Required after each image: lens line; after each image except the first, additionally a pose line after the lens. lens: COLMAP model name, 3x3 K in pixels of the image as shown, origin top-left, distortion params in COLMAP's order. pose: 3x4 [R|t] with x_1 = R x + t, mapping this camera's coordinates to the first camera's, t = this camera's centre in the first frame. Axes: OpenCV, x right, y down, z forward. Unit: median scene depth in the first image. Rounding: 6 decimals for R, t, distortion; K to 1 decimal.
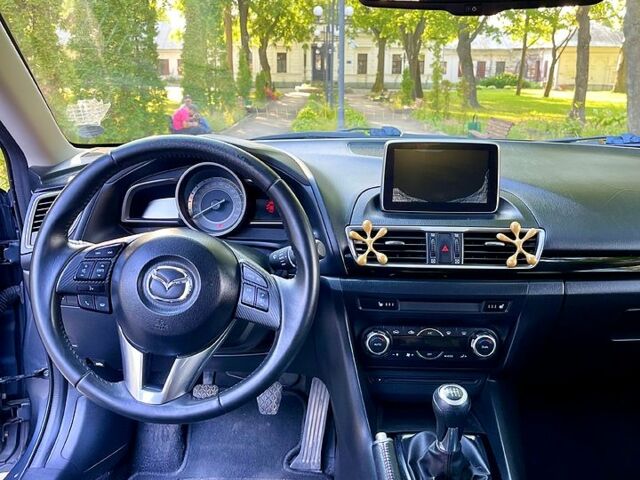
lens RADIAL K [[641.1, 0, 320.0], [0, 641.1, 240.0], [0, 0, 1]] dist [0.048525, -0.010172]
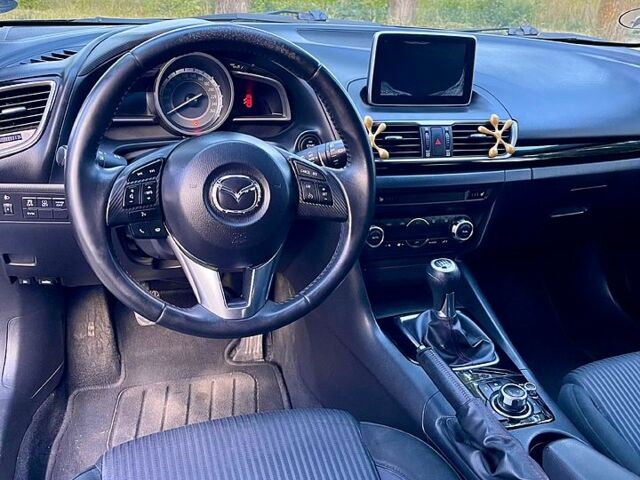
lens RADIAL K [[641.1, 0, 320.0], [0, 641.1, 240.0], [0, 0, 1]] dist [0.048525, -0.010172]
pose [[0.940238, -0.083119, 0.330217, -0.342192], [0.021634, 0.982373, 0.185674, -0.027705], [-0.339829, -0.167434, 0.925463, 0.070273]]
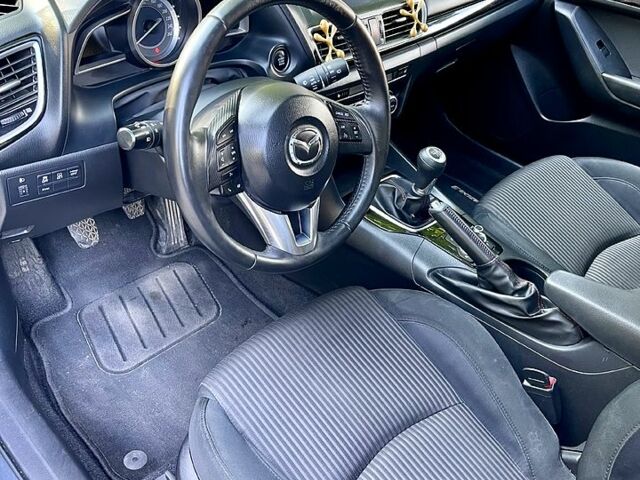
lens RADIAL K [[641.1, 0, 320.0], [0, 641.1, 240.0], [0, 0, 1]] dist [0.048525, -0.010172]
pose [[0.701181, -0.399310, 0.590675, -0.695103], [0.079652, 0.867140, 0.491654, -0.236427], [-0.708521, -0.297689, 0.639828, 0.224137]]
